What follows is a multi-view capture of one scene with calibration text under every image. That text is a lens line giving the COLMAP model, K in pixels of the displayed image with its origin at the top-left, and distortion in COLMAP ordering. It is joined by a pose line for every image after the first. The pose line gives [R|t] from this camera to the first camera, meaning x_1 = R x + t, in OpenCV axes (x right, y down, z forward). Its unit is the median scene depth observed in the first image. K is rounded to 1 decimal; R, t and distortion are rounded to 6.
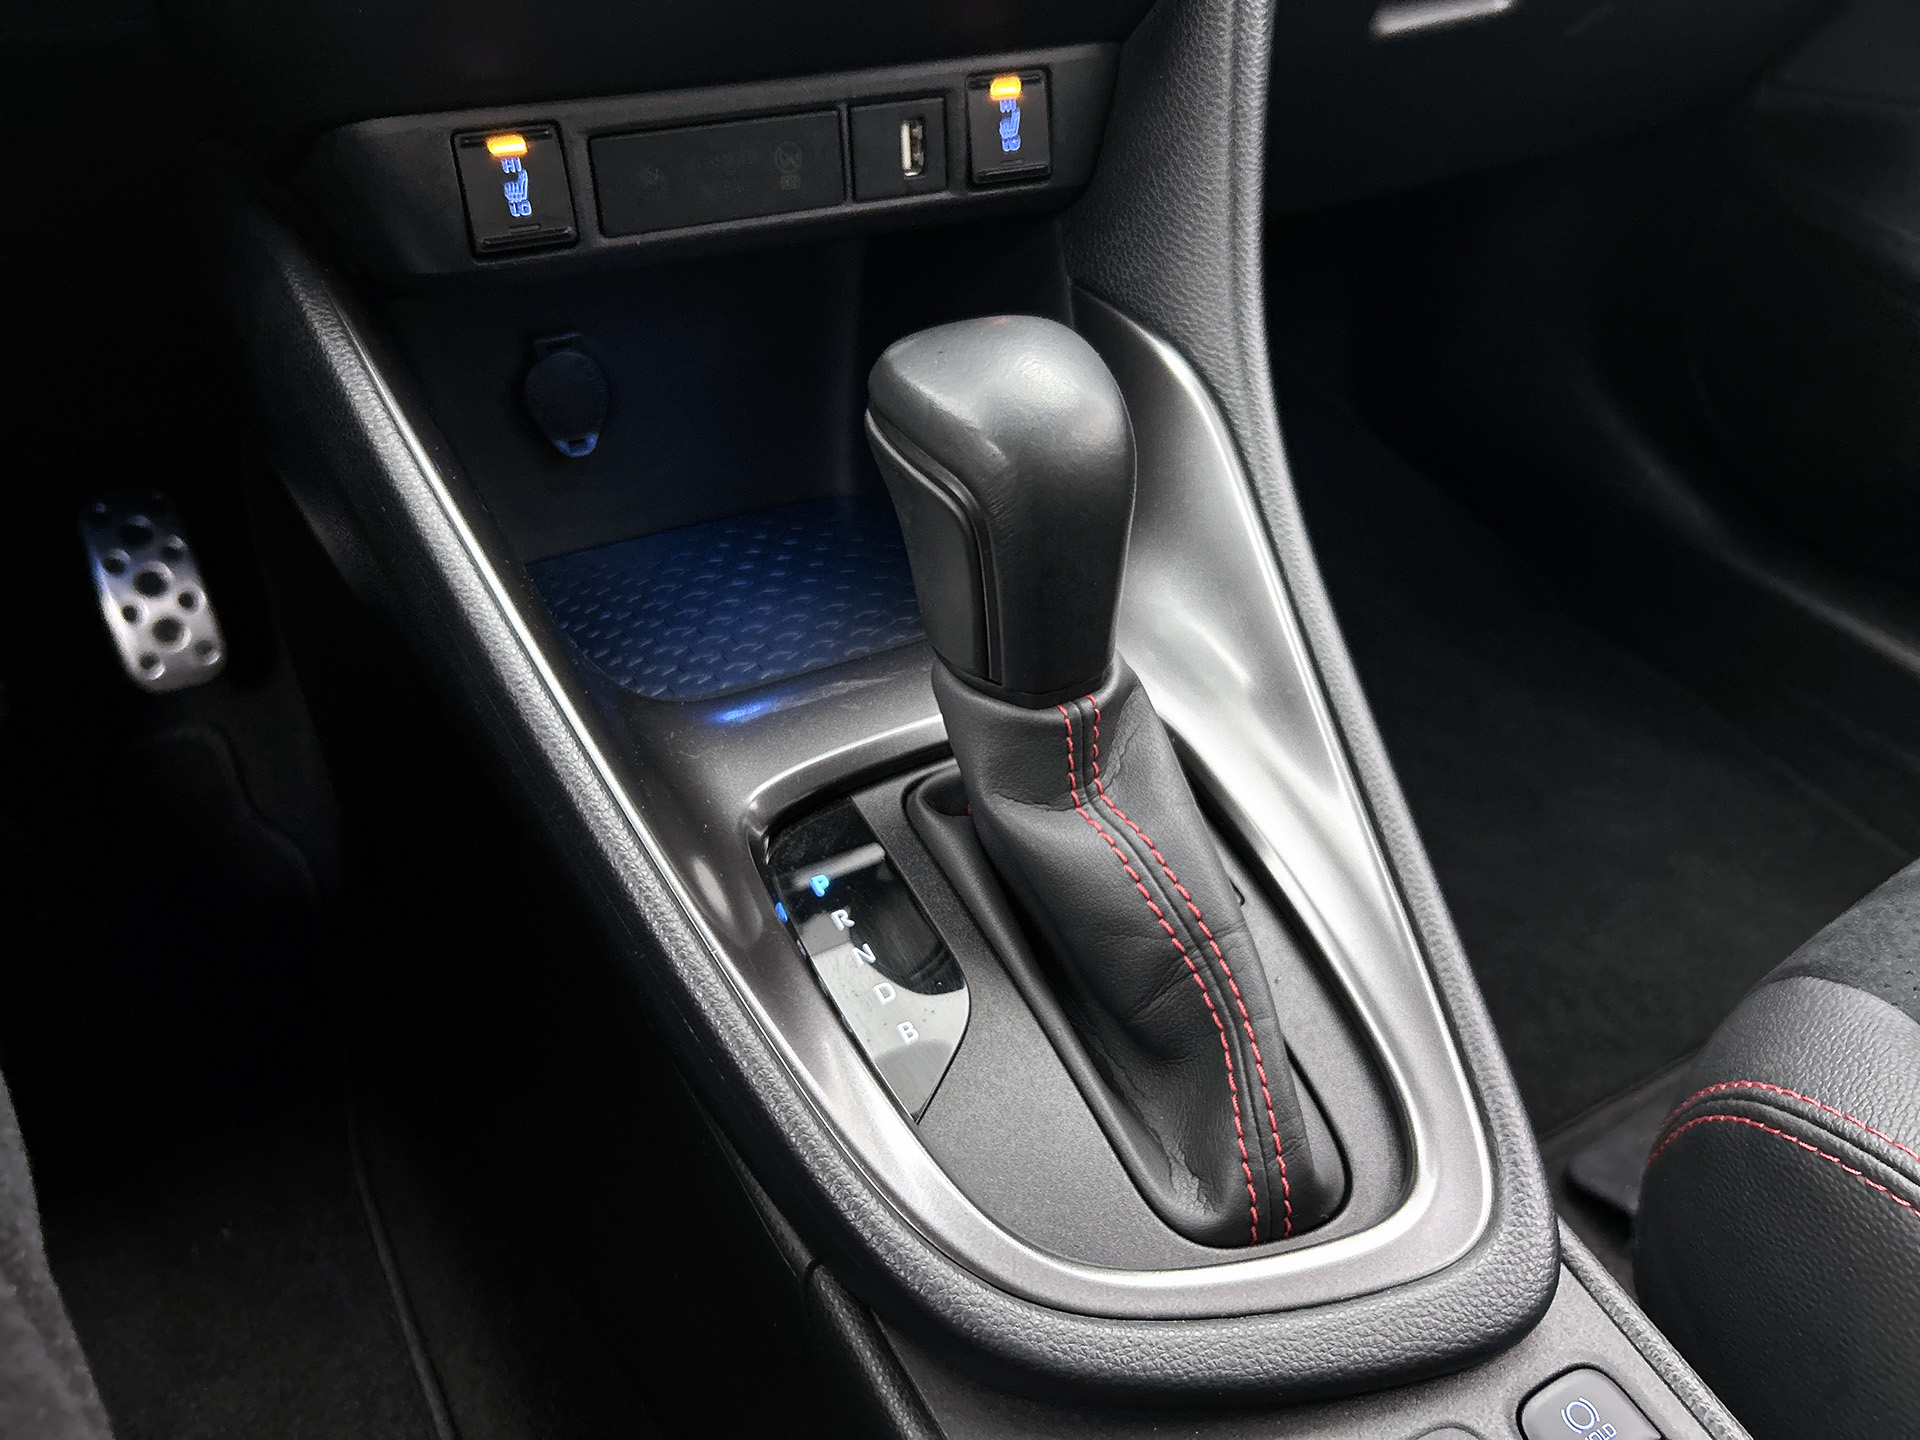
lens RADIAL K [[1486.0, 0, 960.0], [0, 1486.0, 720.0], [0, 0, 1]] dist [-0.002730, 0.005716]
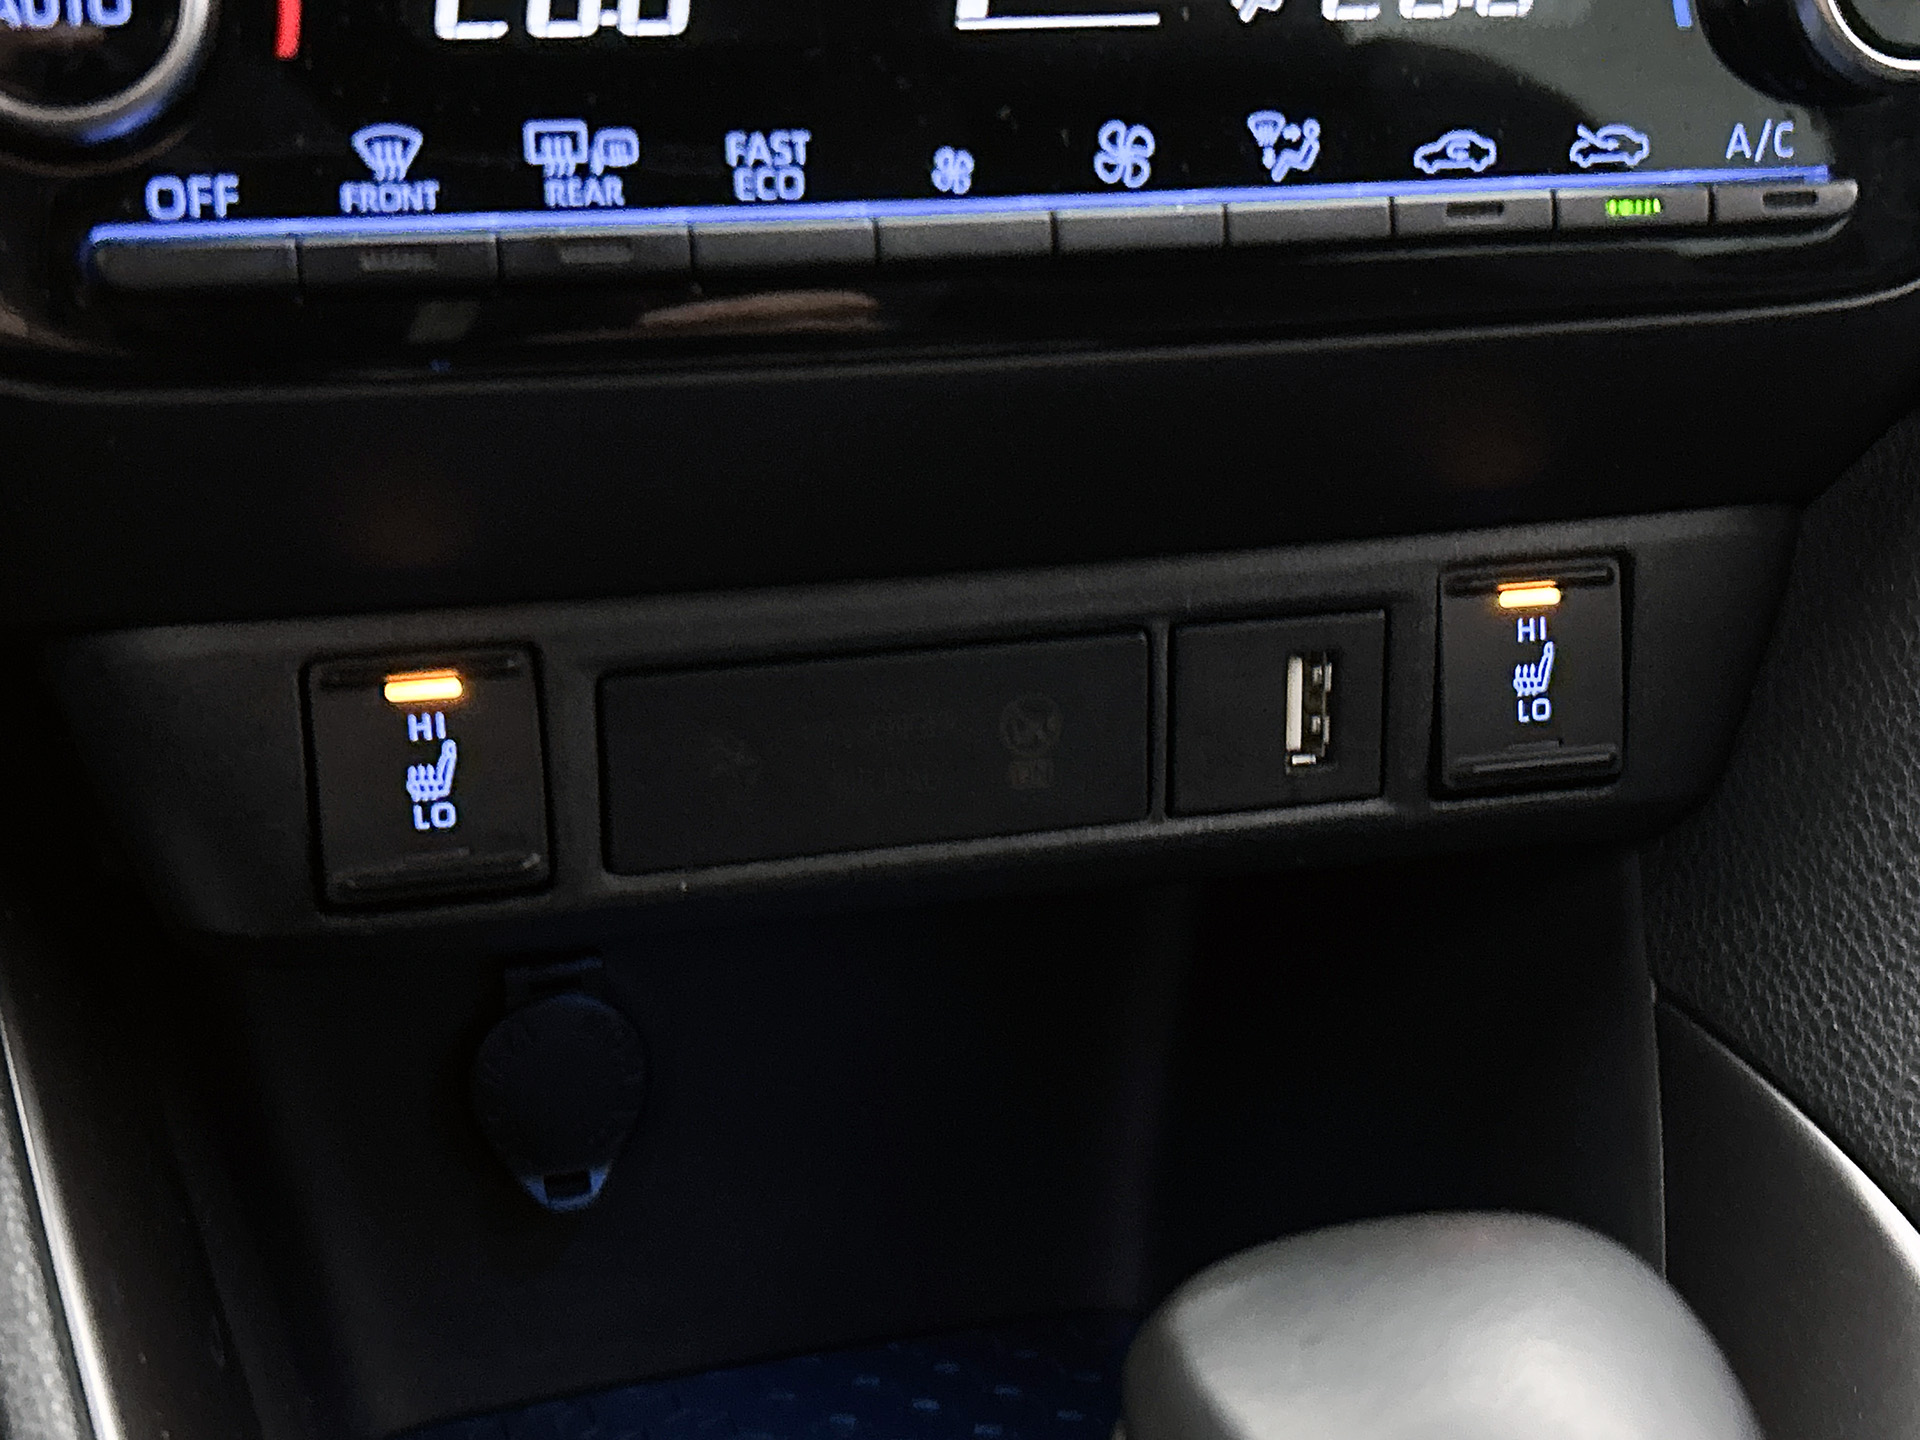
lens RADIAL K [[2684.9, 0, 960.0], [0, 2684.9, 720.0], [0, 0, 1]] dist [0.235638, -0.928234]
pose [[0.981827, 0.072388, -0.175432, 0.008128], [-0.114339, 0.963420, -0.242380, -0.170496], [0.151470, 0.258034, 0.954188, 0.197226]]
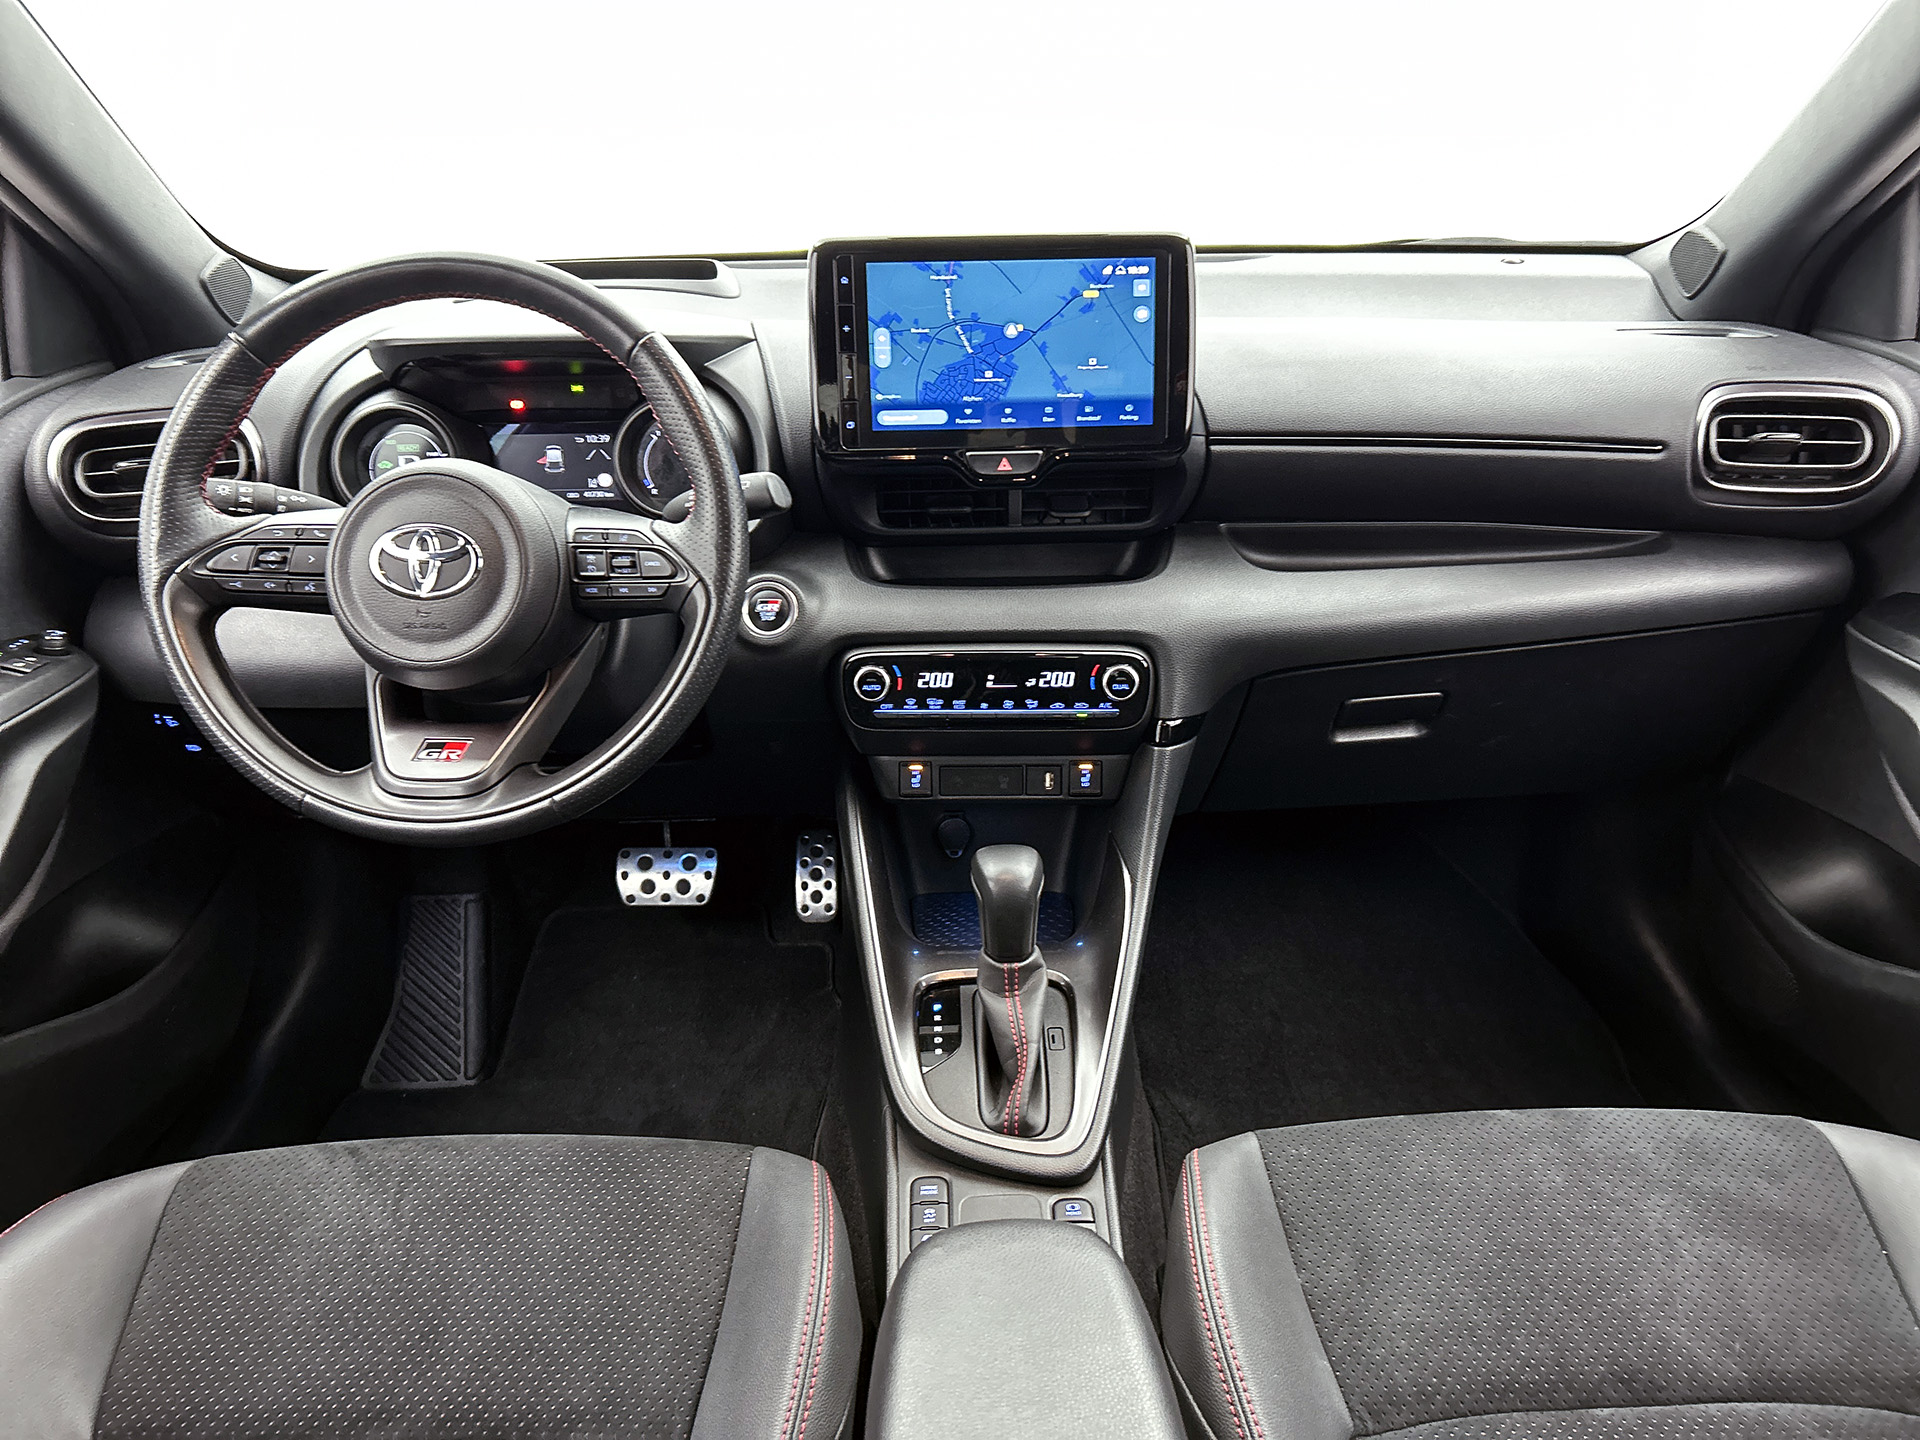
lens RADIAL K [[1446.9, 0, 960.0], [0, 1446.9, 720.0], [0, 0, 1]] dist [0.093712, 0.000255]
pose [[0.881012, 0.144754, -0.450405, 1.096783], [-0.255398, 0.946917, -0.195243, 0.107752], [0.398234, 0.287044, 0.871215, -1.621308]]
